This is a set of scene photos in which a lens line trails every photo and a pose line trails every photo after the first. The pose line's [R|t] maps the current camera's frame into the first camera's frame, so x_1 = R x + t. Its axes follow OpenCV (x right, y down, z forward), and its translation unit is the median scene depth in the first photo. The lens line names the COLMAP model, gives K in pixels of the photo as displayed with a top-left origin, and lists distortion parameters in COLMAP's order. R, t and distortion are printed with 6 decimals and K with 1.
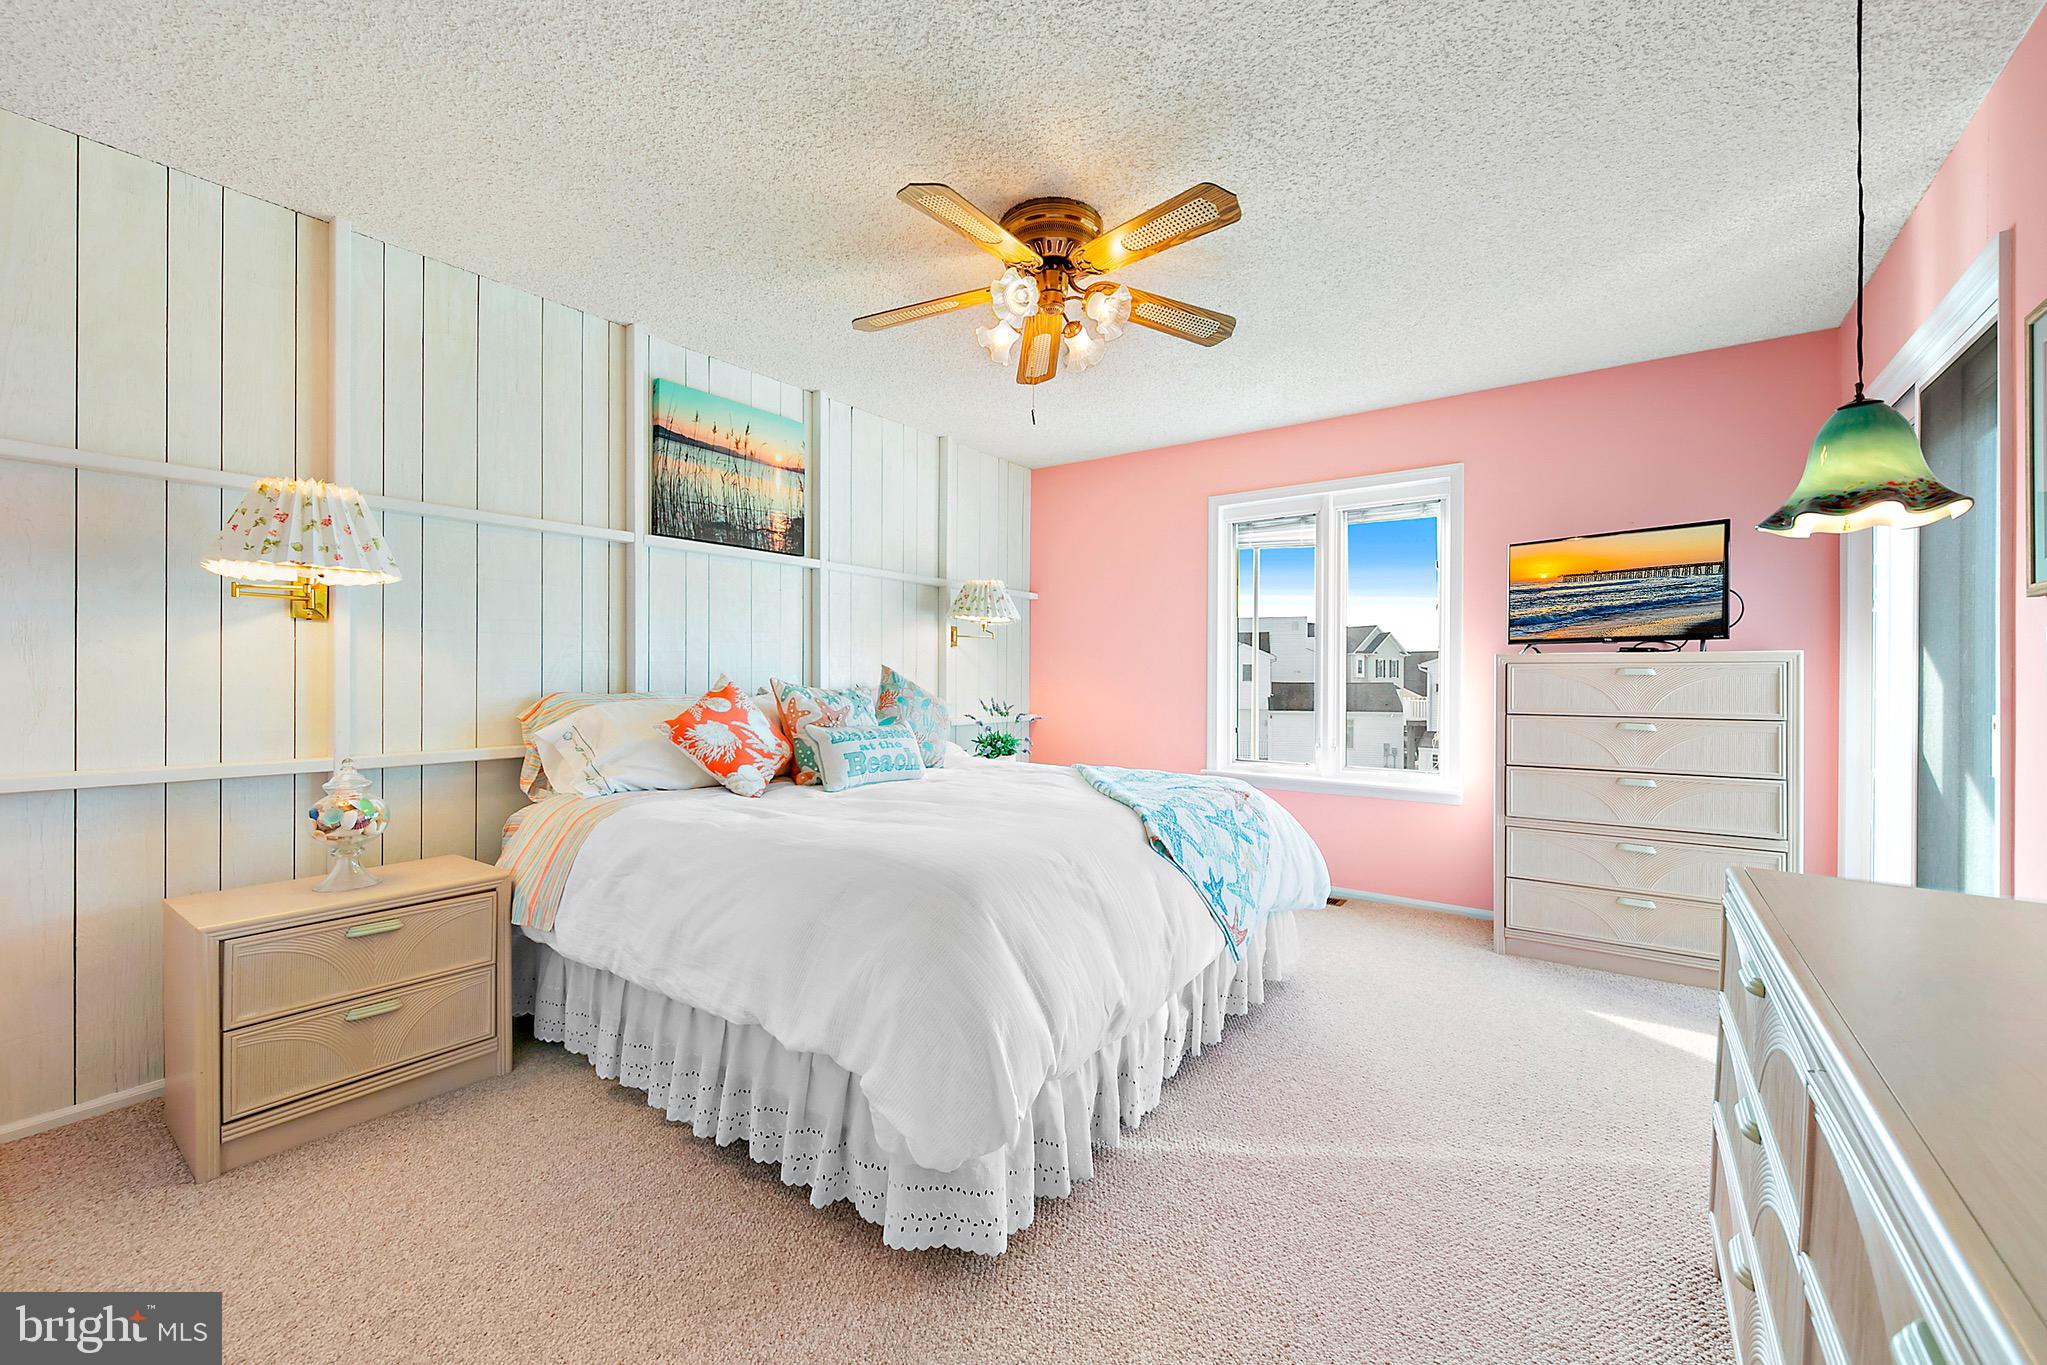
lens RADIAL K [[802.8, 0, 1023.5], [0, 802.8, 682.5], [0, 0, 1]] dist [-0.000099, -0.000477]
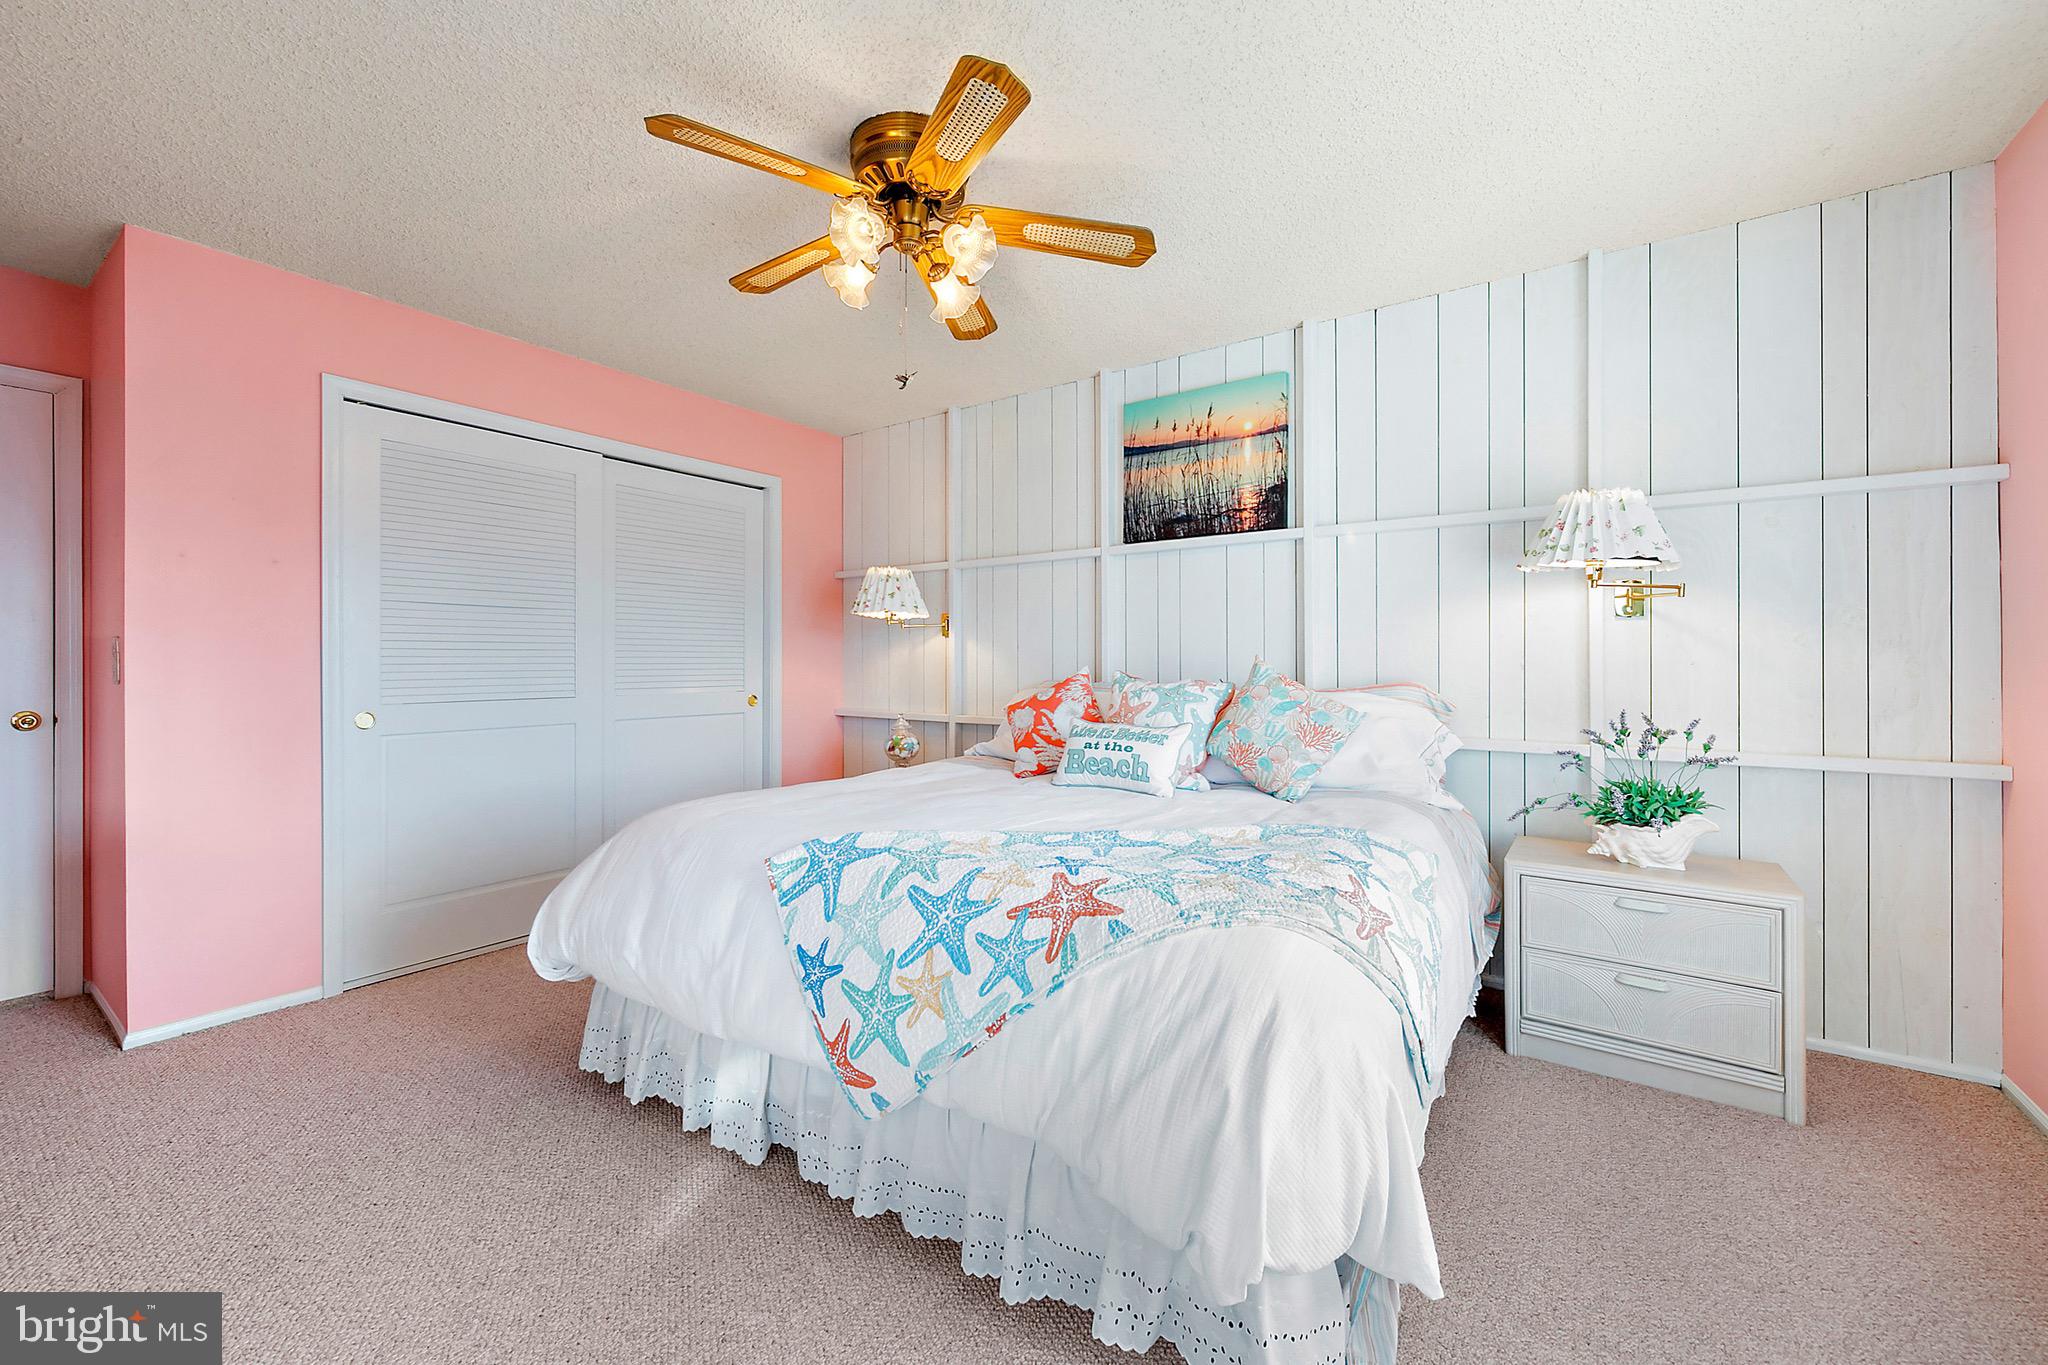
lens RADIAL K [[803.2, 0, 1024.0], [0, 803.2, 682.5], [0, 0, 1]] dist [-0.000099, -0.000477]
pose [[0.028632, 0.019453, -0.999401, 0.642190], [-0.004012, 0.999805, 0.019346, -0.009367], [0.999582, 0.003456, 0.028704, 0.785033]]
